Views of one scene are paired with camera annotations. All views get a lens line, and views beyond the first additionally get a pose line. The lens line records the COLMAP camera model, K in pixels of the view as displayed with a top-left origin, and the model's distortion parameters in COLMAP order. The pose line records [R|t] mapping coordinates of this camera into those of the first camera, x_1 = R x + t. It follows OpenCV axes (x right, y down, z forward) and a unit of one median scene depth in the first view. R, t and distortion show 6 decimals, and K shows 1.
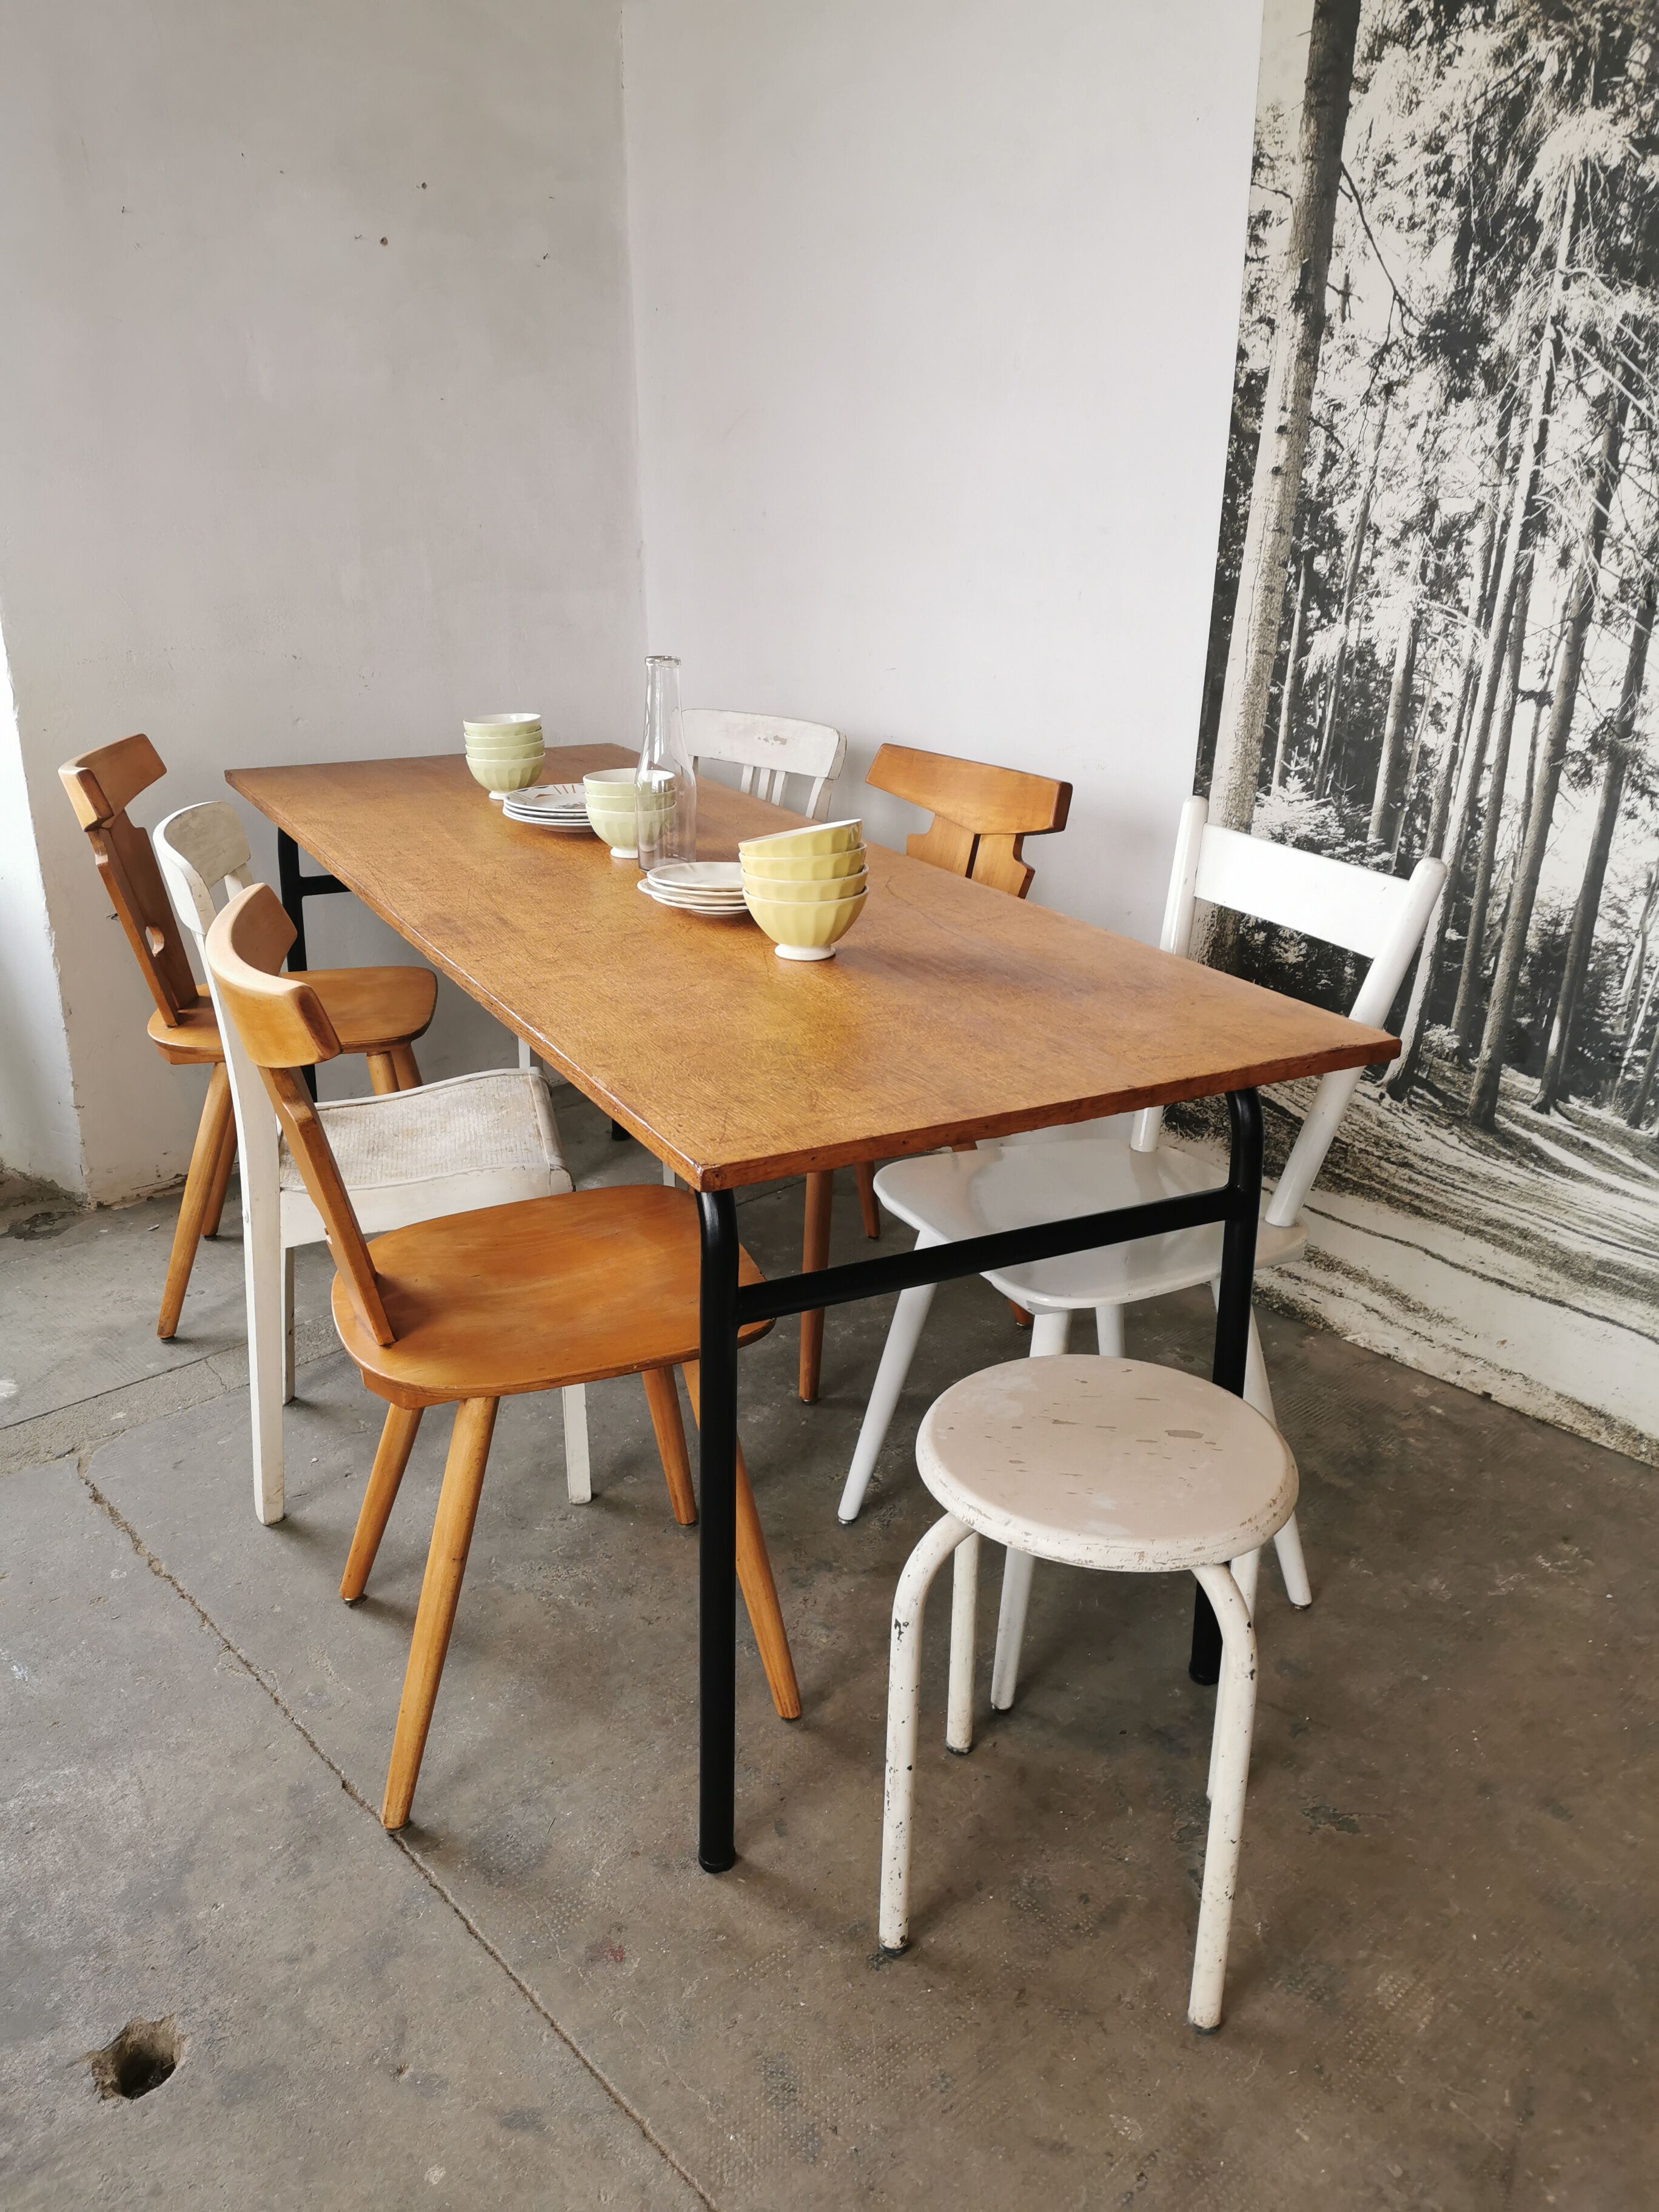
lens RADIAL K [[1708.3, 0, 826.9], [0, 1708.3, 1098.2], [0, 0, 1]] dist [0.056291, -0.006137]
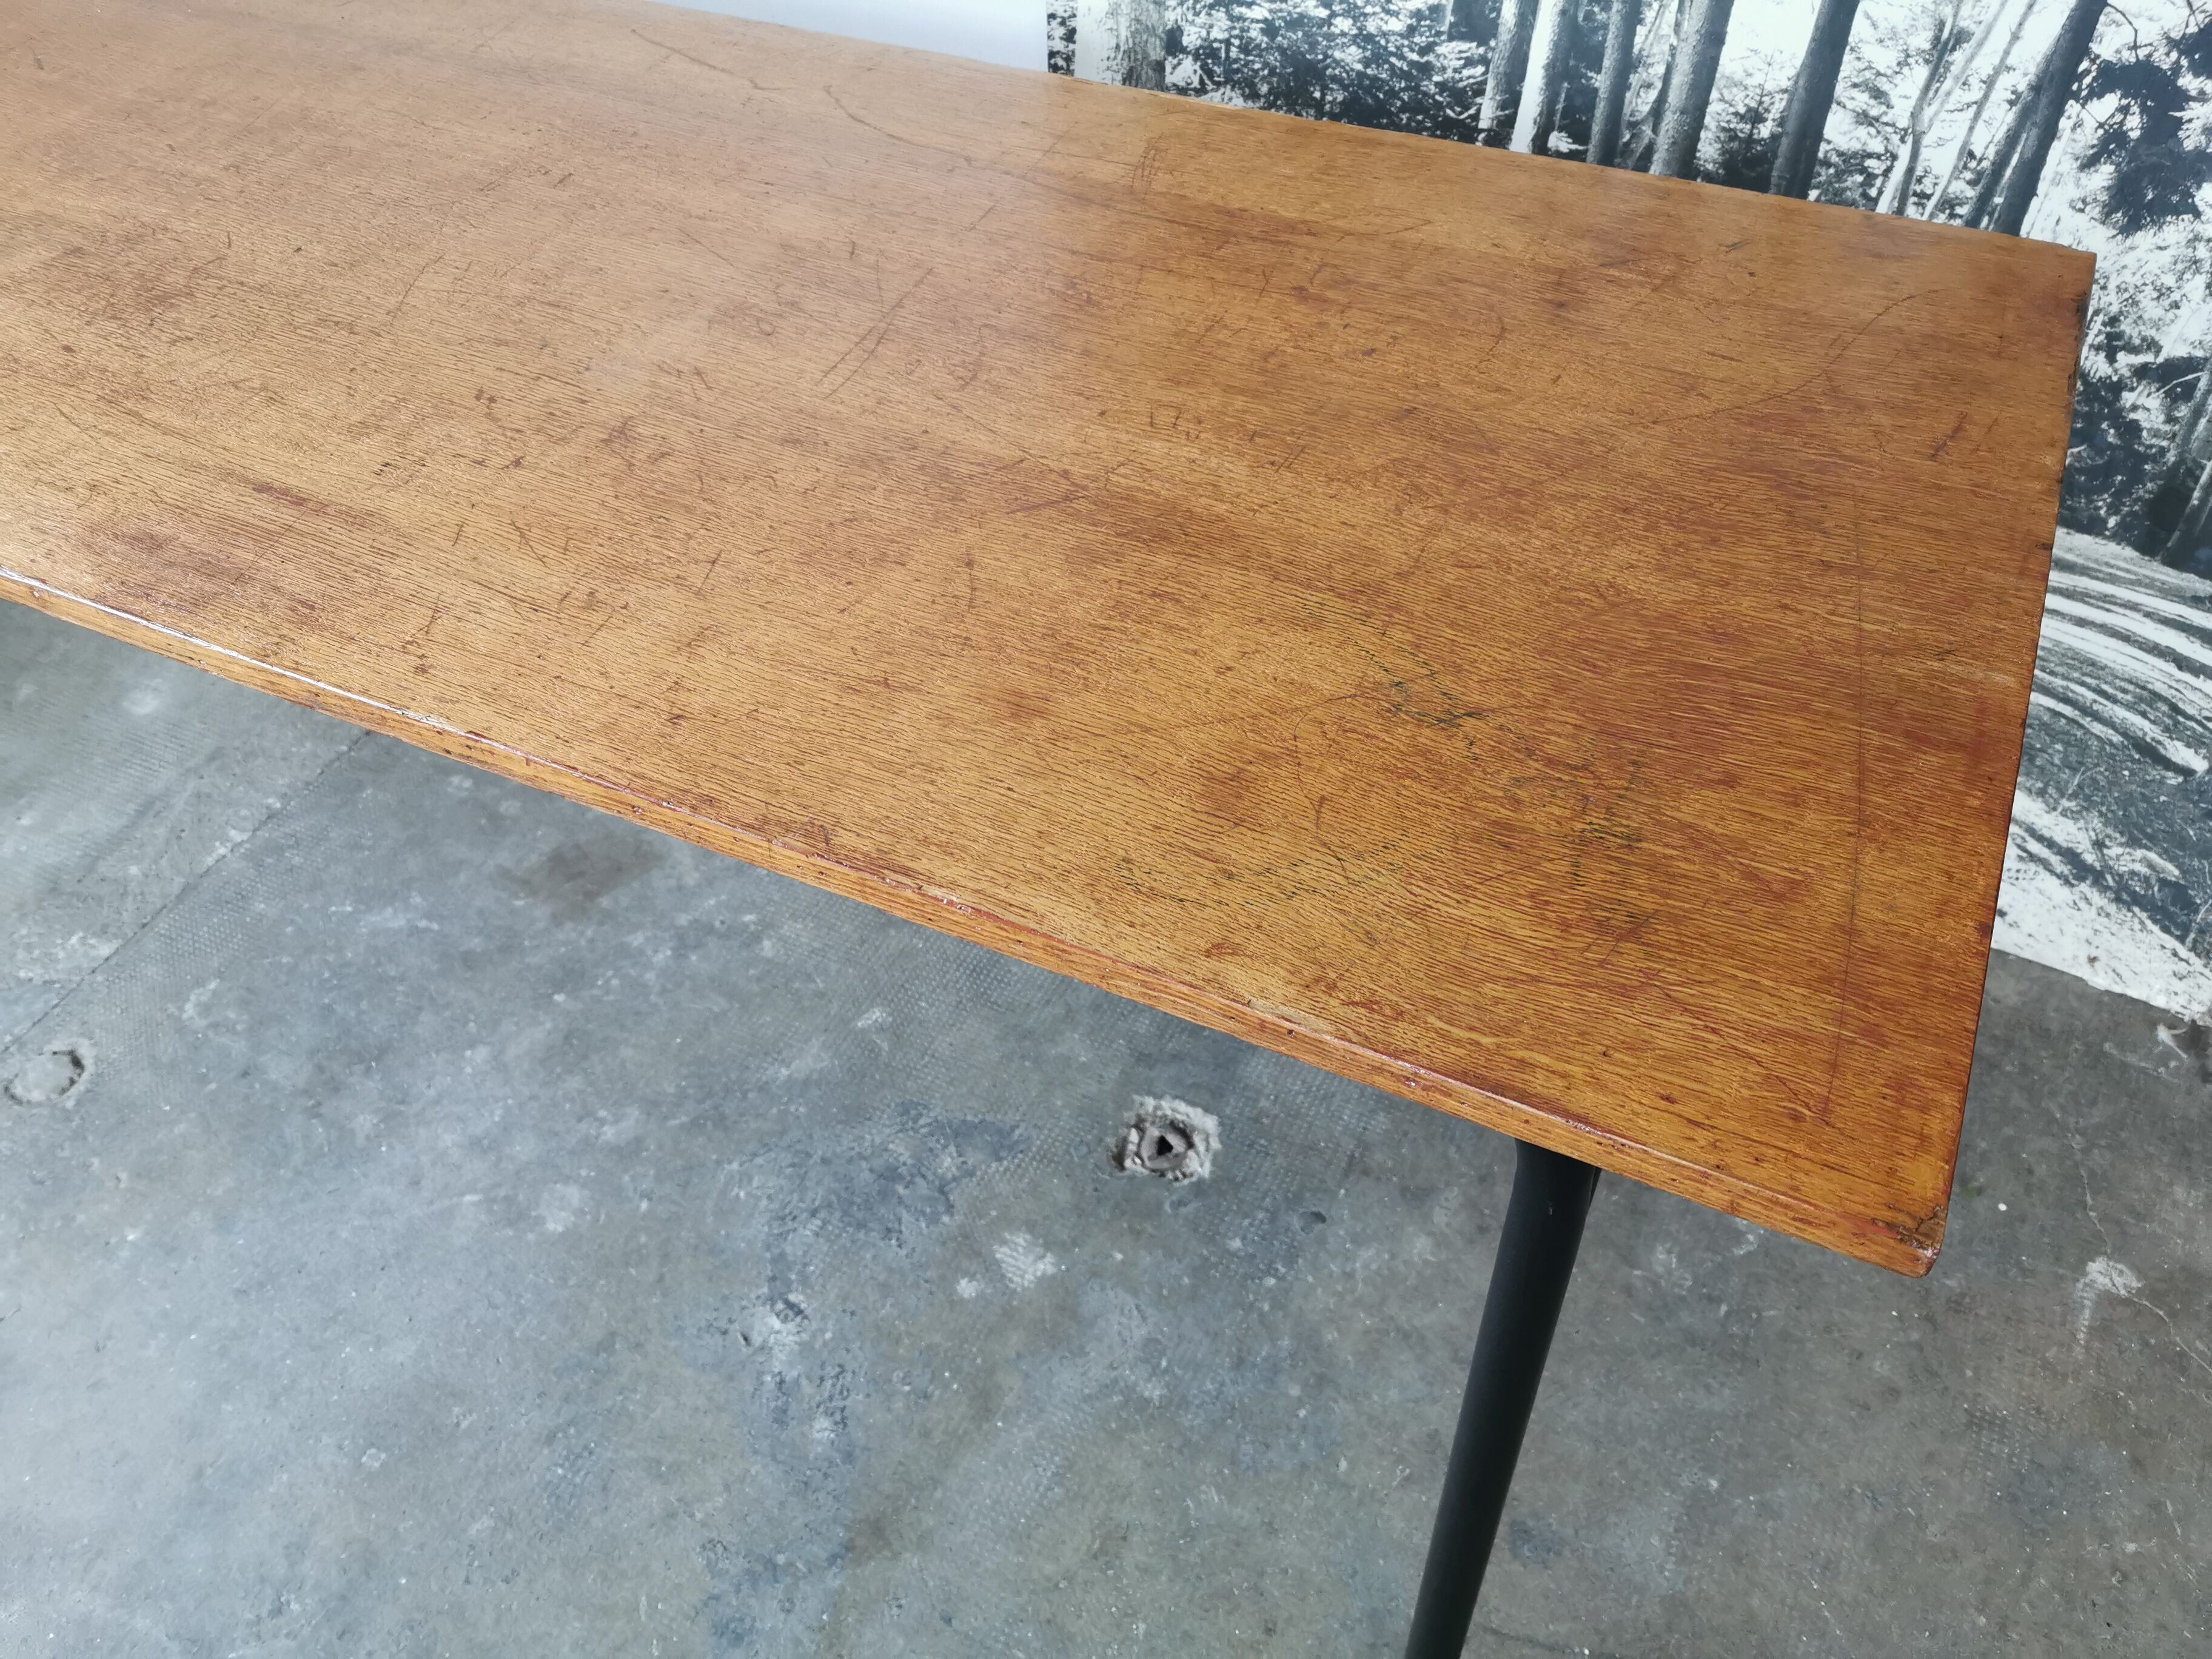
lens RADIAL K [[1705.0, 0, 1107.2], [0, 1705.0, 827.4], [0, 0, 1]] dist [0.058910, -0.094383]
pose [[0.935584, -0.272161, 0.224970, 0.038122], [0.149354, 0.882333, 0.446297, -0.168793], [-0.319963, -0.383948, 0.866145, 0.472219]]
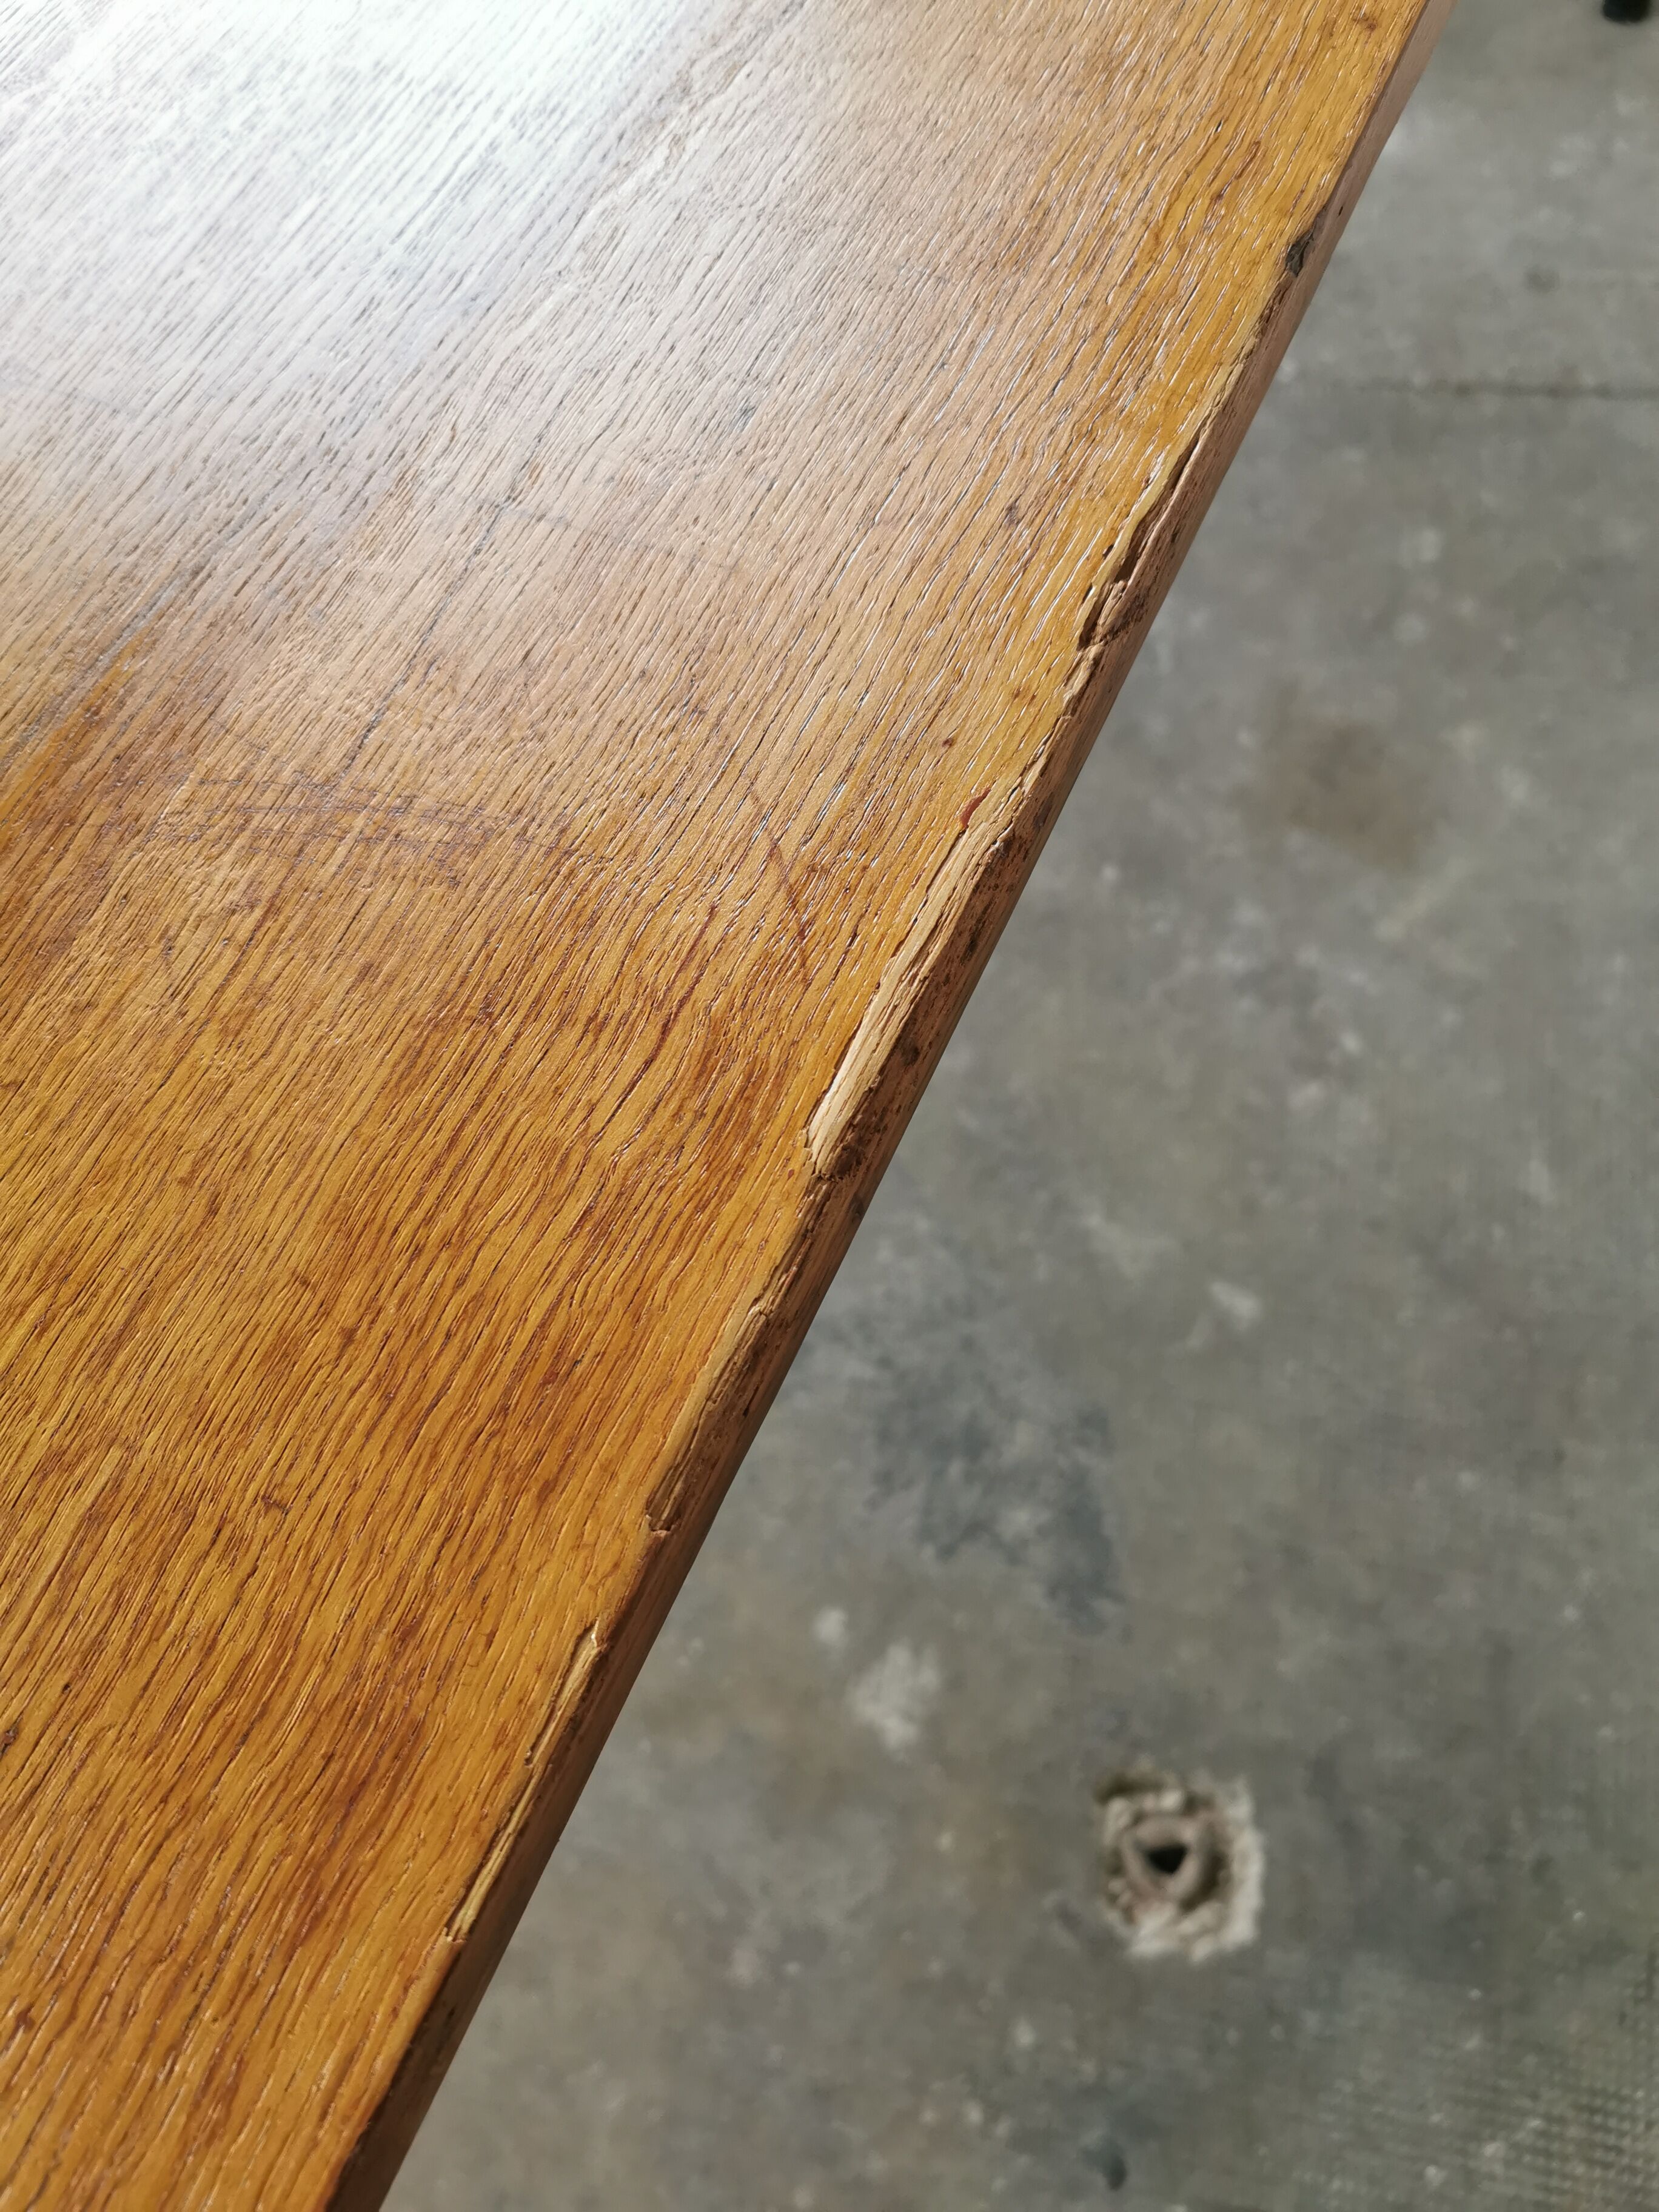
lens RADIAL K [[1702.1, 0, 830.4], [0, 1702.1, 1101.8], [0, 0, 1]] dist [0.010808, -0.033479]
pose [[0.594472, 0.703802, -0.388930, 0.147208], [-0.158336, 0.576657, 0.801496, -0.166953], [0.788373, -0.414885, 0.454244, 0.792416]]
